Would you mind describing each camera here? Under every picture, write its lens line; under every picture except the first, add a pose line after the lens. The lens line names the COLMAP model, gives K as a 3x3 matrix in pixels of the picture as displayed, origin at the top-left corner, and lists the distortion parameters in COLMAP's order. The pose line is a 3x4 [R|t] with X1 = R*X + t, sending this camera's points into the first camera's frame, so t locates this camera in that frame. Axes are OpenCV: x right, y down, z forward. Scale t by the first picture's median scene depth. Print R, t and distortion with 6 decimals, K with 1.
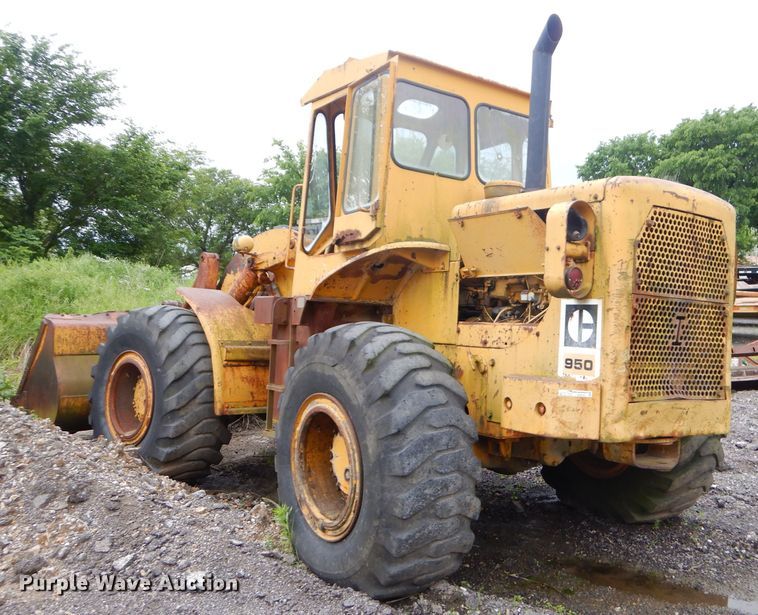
lens RADIAL K [[708.1, 0, 454.7], [0, 708.1, 336.8], [0, 0, 1]] dist [0.006454, 0.000176]
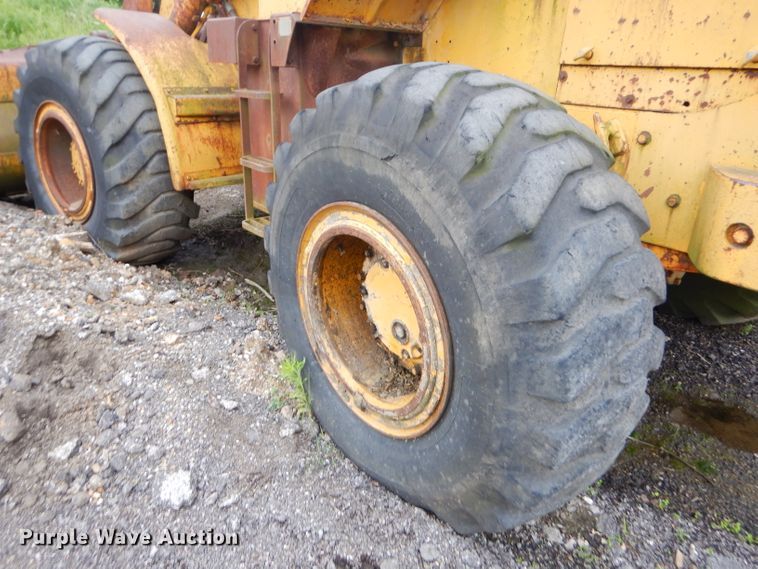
lens RADIAL K [[507.2, 0, 382.9], [0, 507.2, 271.6], [0, 0, 1]] dist [0.004661, -0.002139]
pose [[0.999283, -0.019983, 0.032165, -0.151015], [0.006526, 0.927600, 0.373517, -0.015589], [-0.037300, -0.373039, 0.927066, 0.515751]]
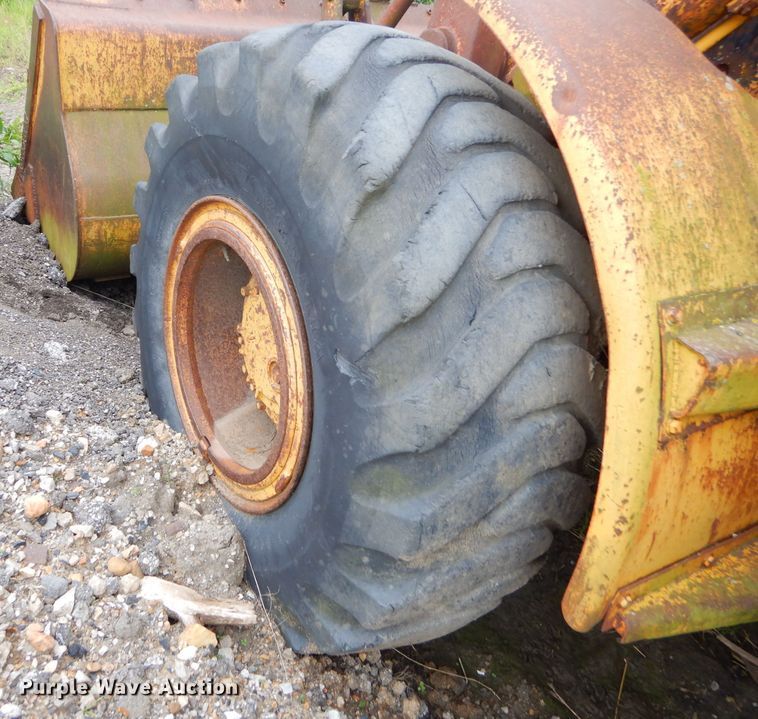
lens RADIAL K [[669.7, 0, 309.7], [0, 669.7, 336.9], [0, 0, 1]] dist [0.001423, 0.002252]
pose [[0.938283, 0.232827, -0.255765, -0.445670], [-0.087677, 0.875450, 0.475289, -0.075850], [0.334570, -0.423531, 0.841834, 0.973223]]
